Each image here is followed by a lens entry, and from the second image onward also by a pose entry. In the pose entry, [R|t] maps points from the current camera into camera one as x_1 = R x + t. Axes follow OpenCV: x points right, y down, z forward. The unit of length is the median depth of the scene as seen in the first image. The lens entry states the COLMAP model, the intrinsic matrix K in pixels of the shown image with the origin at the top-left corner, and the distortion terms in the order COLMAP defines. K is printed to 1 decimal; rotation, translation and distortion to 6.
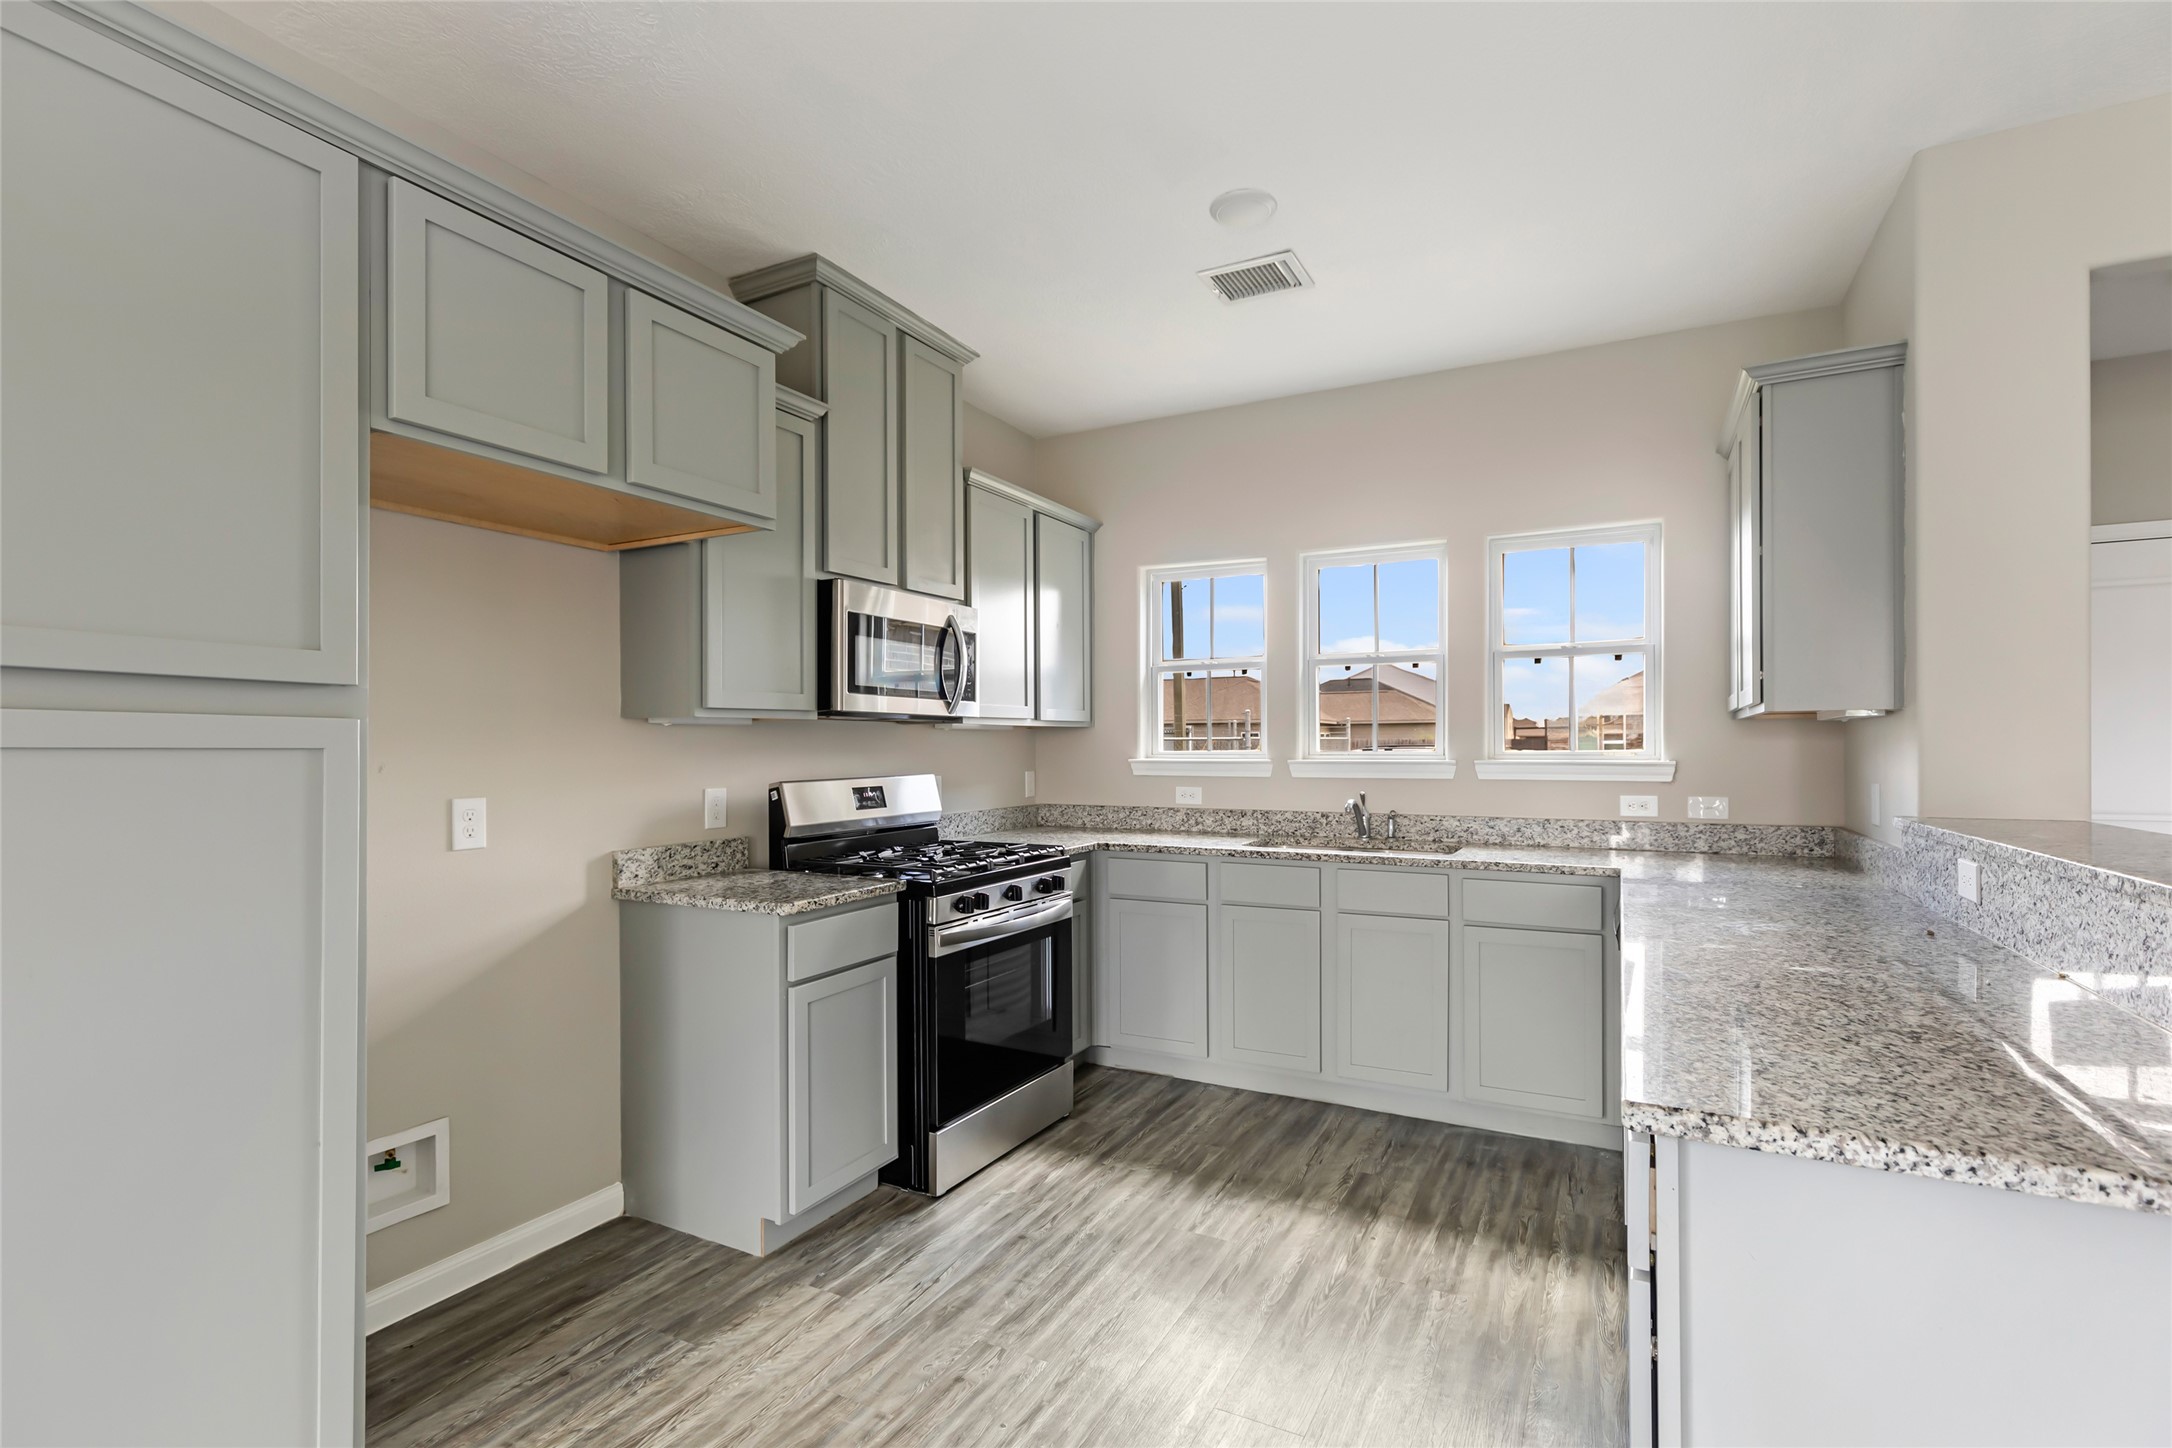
lens RADIAL K [[1011.6, 0, 1075.2], [0, 1011.6, 748.9], [0, 0, 1]] dist [0.001943, 0.001898]
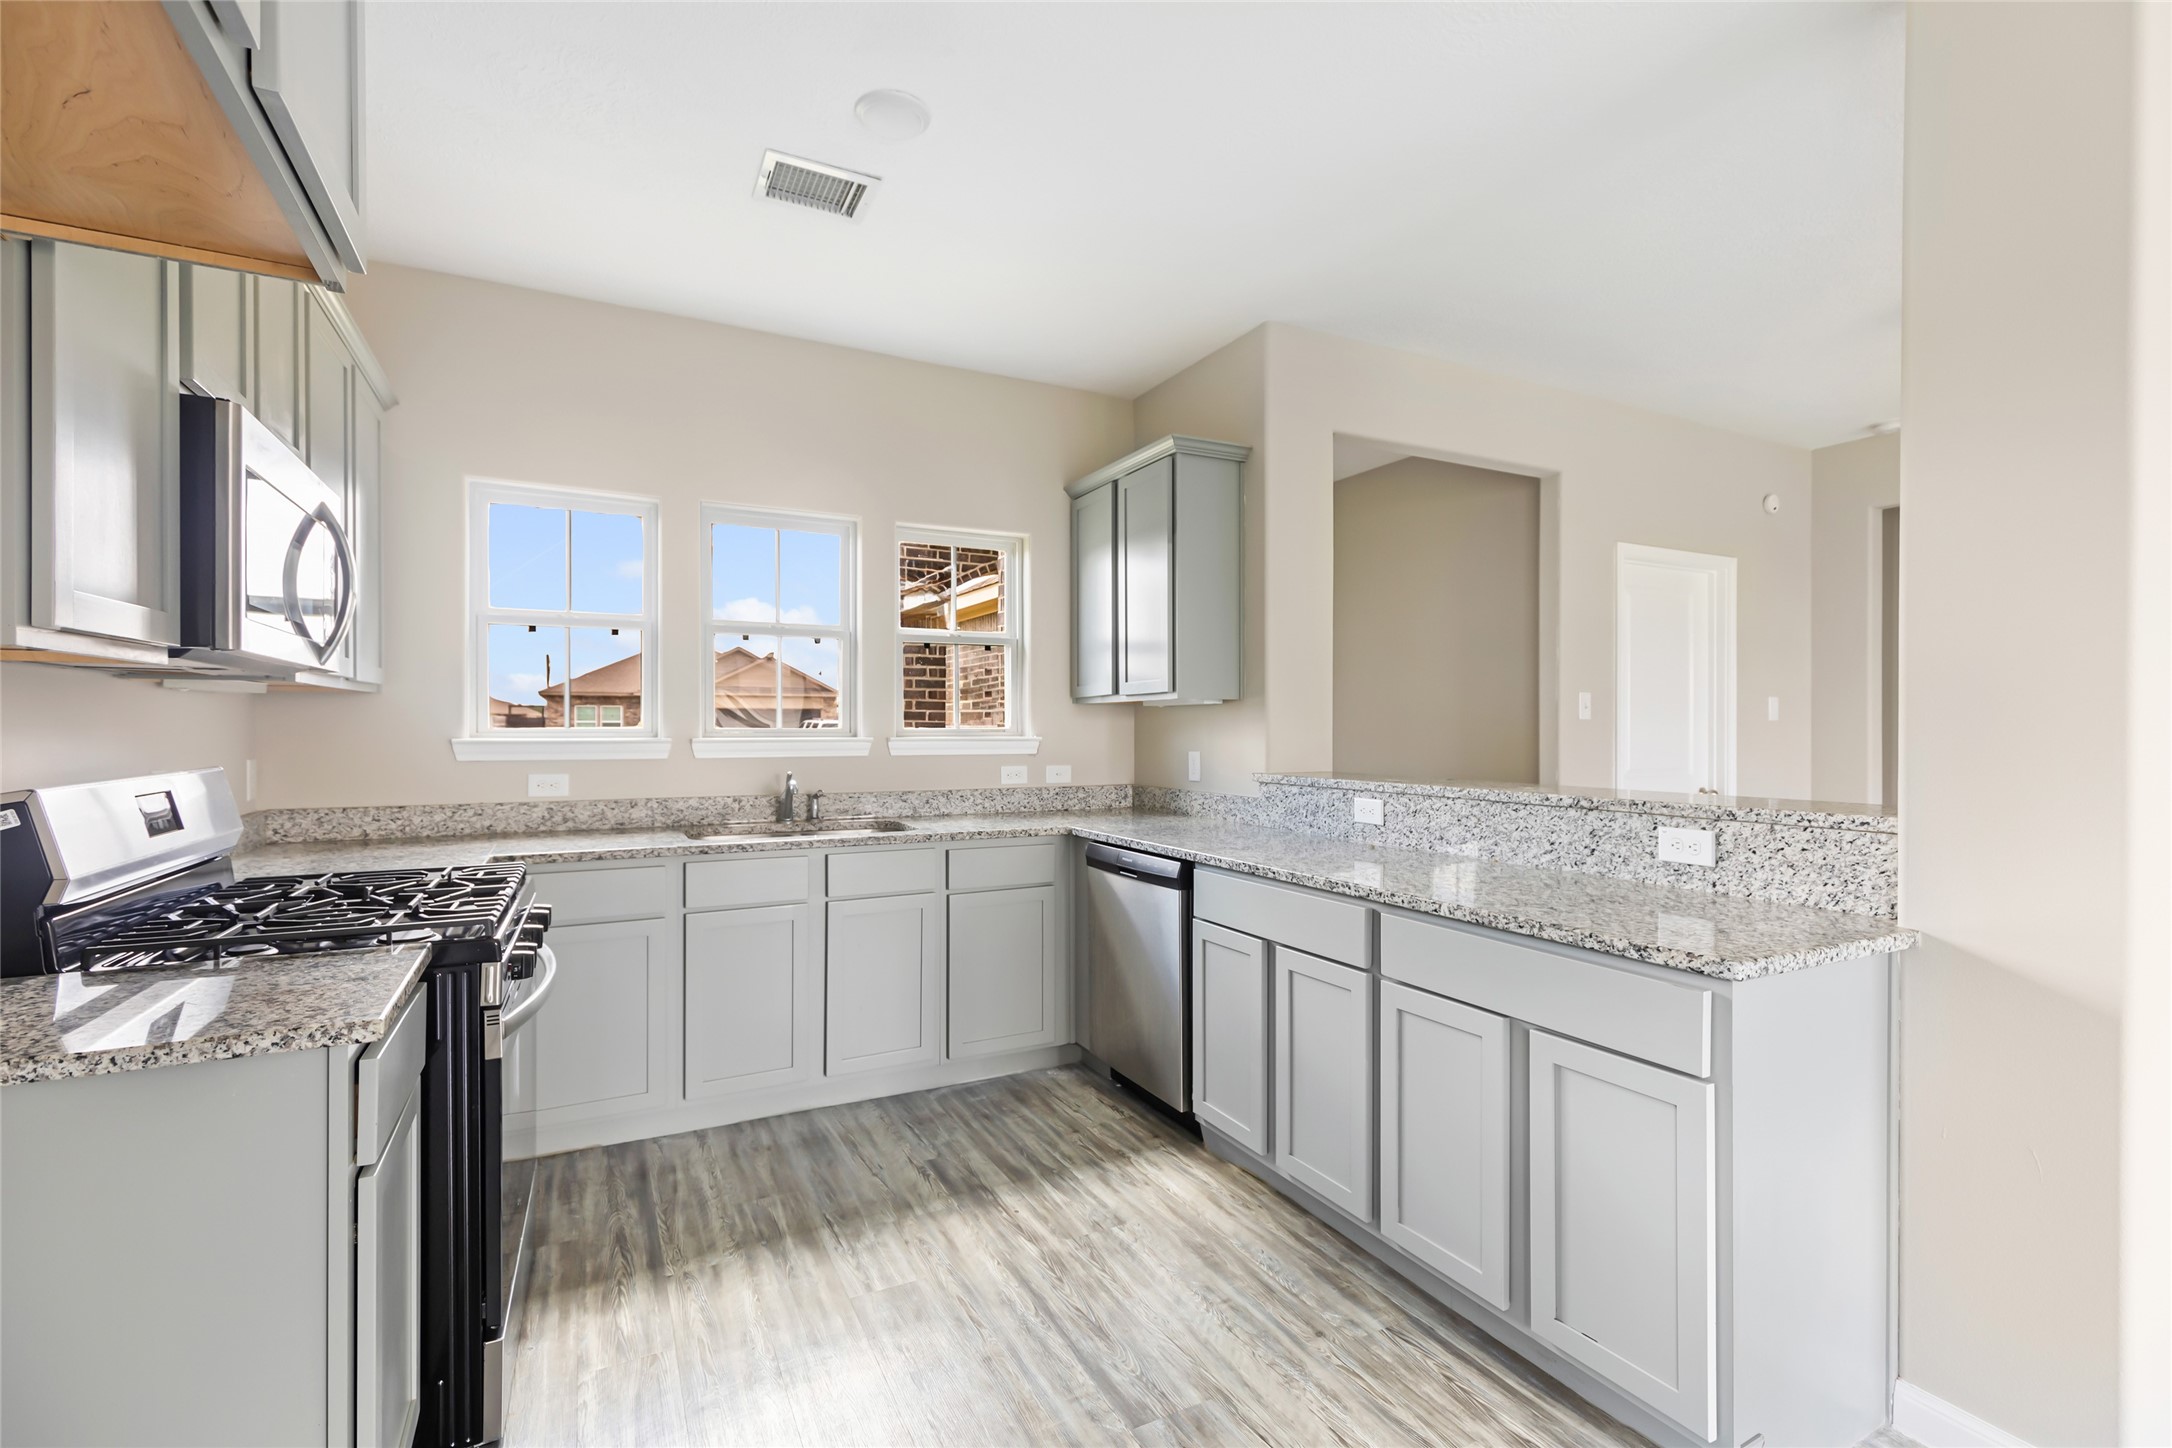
lens RADIAL K [[1011.6, 0, 1014.2], [0, 1011.6, 734.0], [0, 0, 1]] dist [0.001943, 0.001898]
pose [[0.559705, -0.005614, 0.828673, -0.411212], [-0.003173, 0.999955, 0.008918, -0.001543], [-0.828686, -0.007621, 0.559662, 0.334298]]
